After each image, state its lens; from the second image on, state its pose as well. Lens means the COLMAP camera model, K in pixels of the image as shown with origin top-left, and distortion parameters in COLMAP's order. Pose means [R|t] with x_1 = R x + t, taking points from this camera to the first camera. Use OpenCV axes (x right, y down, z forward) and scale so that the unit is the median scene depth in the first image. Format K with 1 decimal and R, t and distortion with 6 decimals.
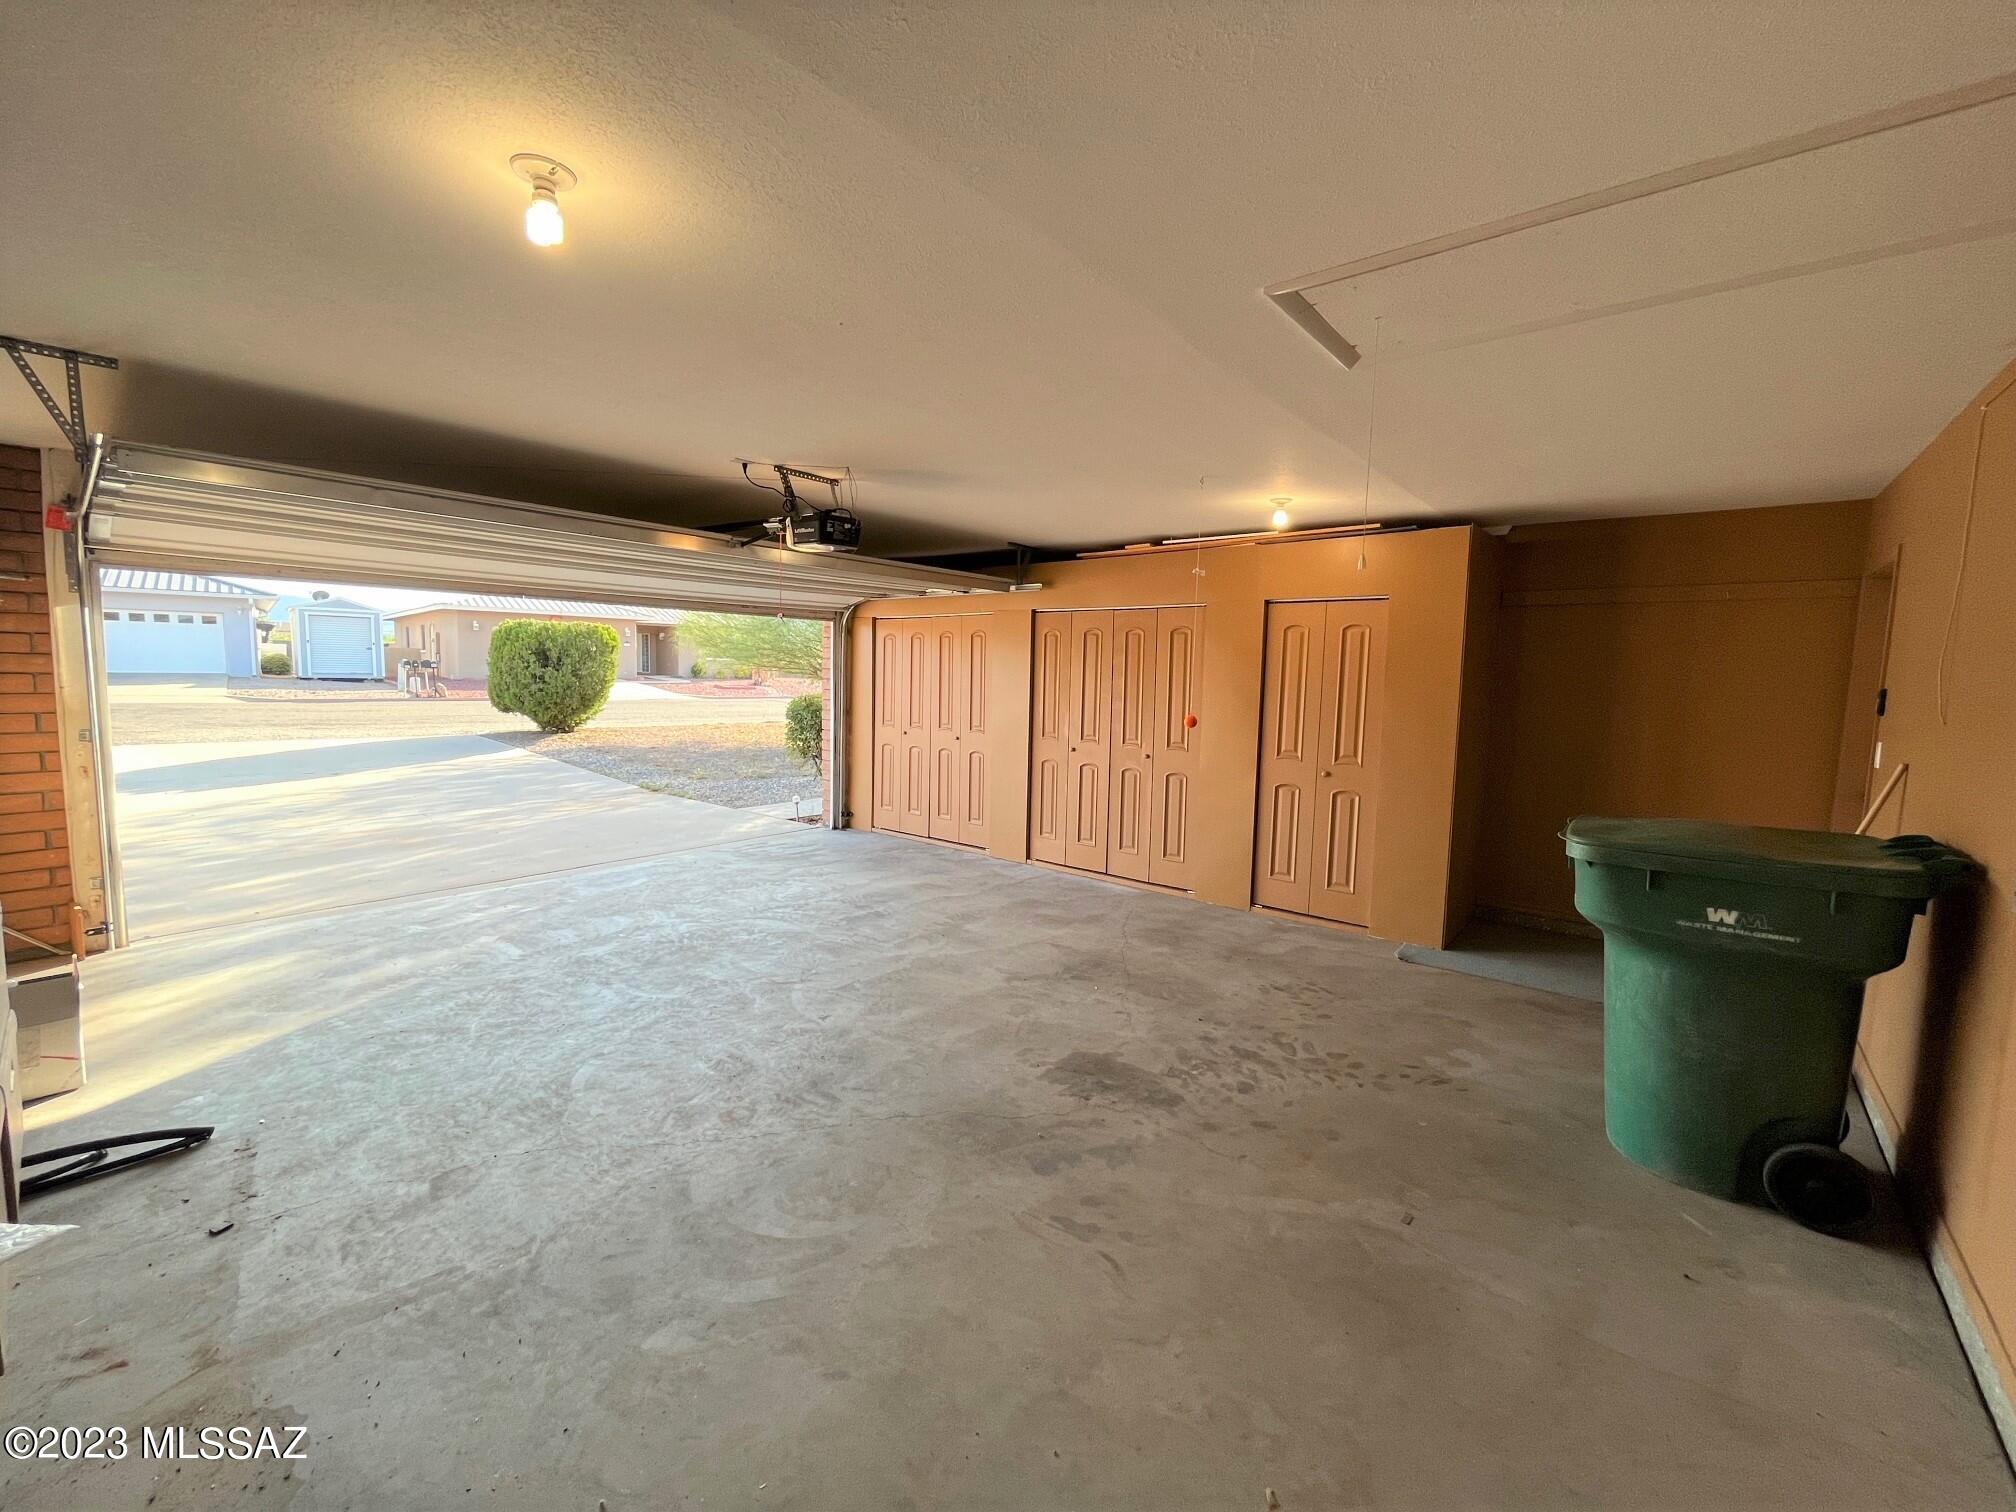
lens RADIAL K [[810.6, 0, 995.4], [0, 810.6, 748.5], [0, 0, 1]] dist [-0.000013, -0.000031]
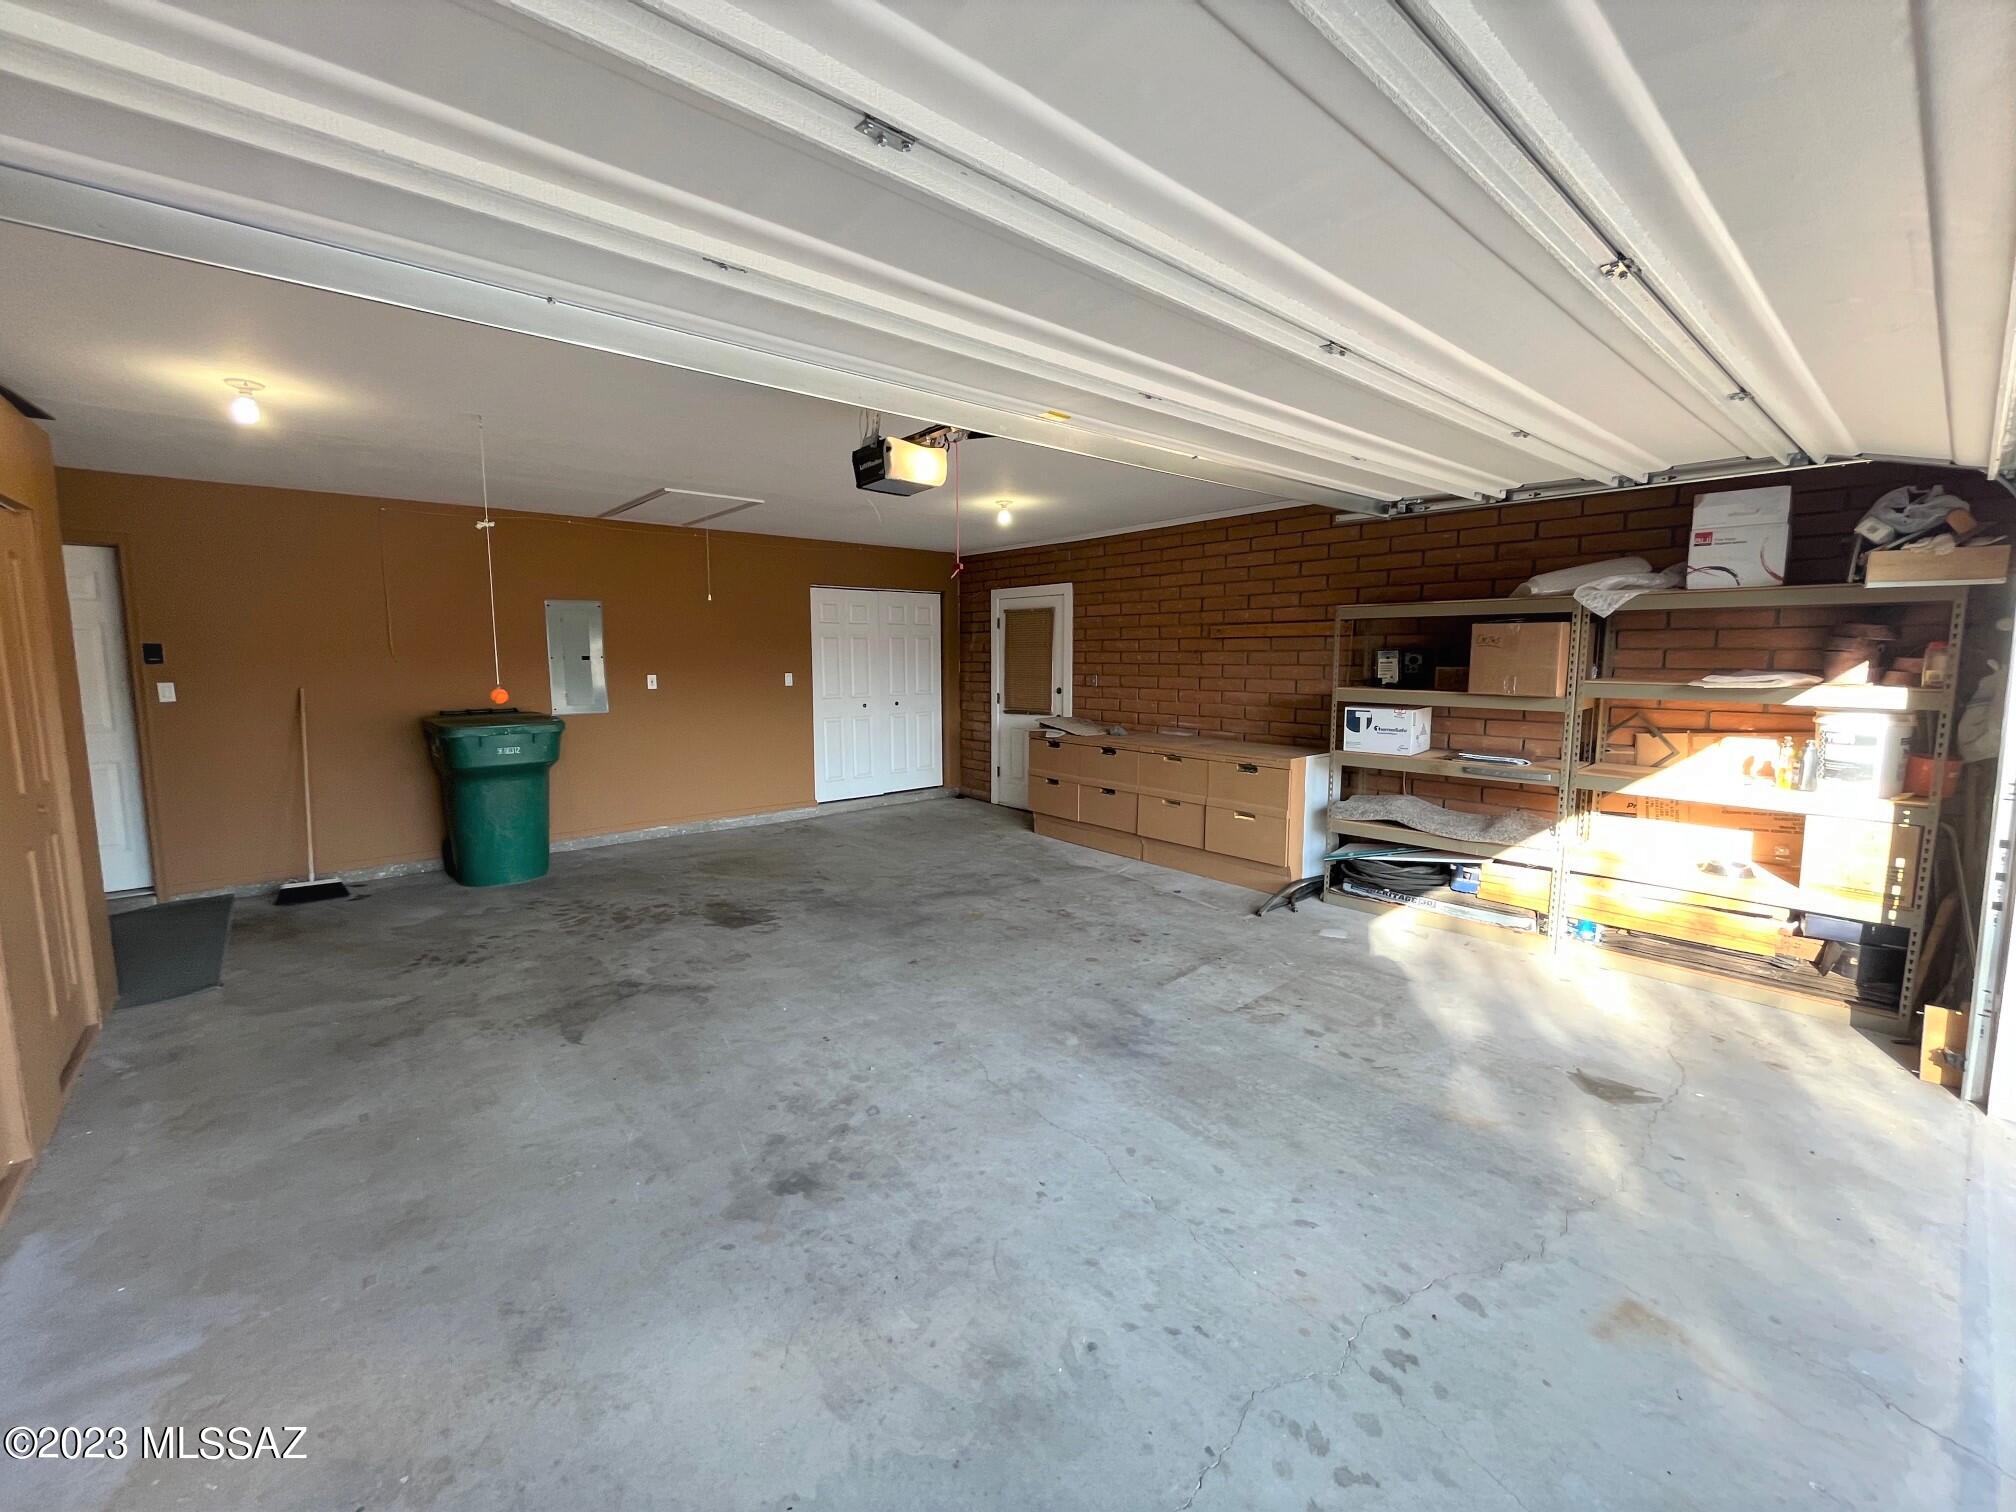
lens RADIAL K [[810.6, 0, 1007.6], [0, 810.6, 747.4], [0, 0, 1]] dist [-0.000013, -0.000031]
pose [[-0.989033, -0.021780, 0.146083, -0.524067], [0.010696, 0.975908, 0.217922, -0.193716], [-0.147310, 0.217094, -0.964971, 2.131955]]
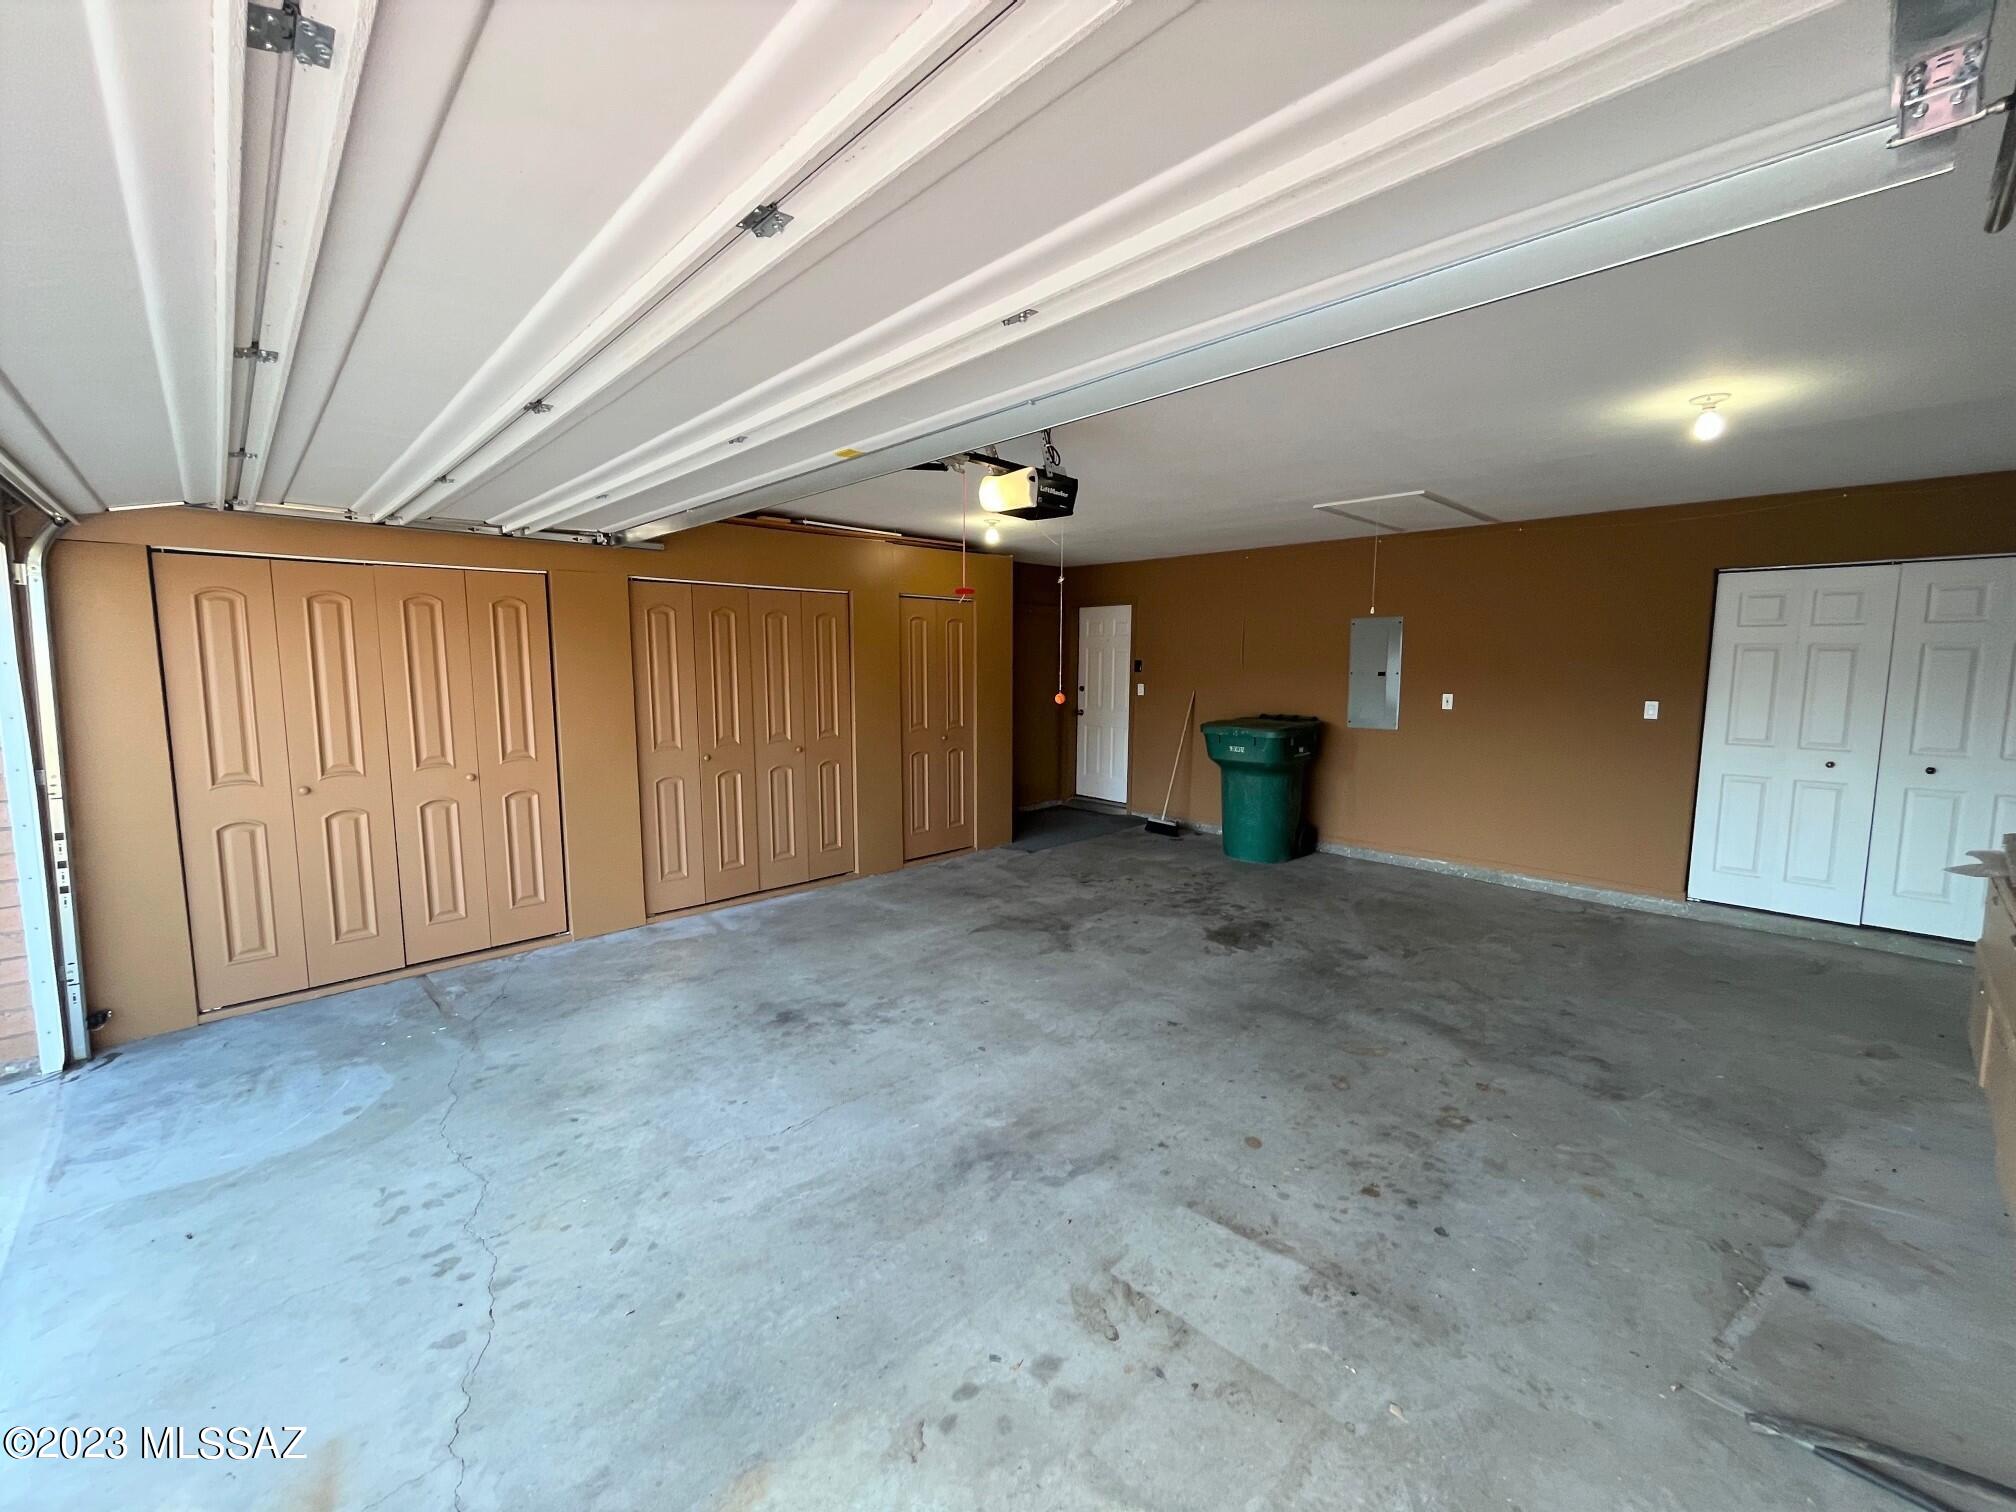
lens RADIAL K [[810.6, 0, 994.0], [0, 810.6, 749.1], [0, 0, 1]] dist [-0.000013, -0.000031]
pose [[0.089901, -0.113686, 0.989441, -1.224798], [0.098248, 0.989630, 0.104780, -0.113642], [-0.991093, 0.087791, 0.100138, 1.183049]]
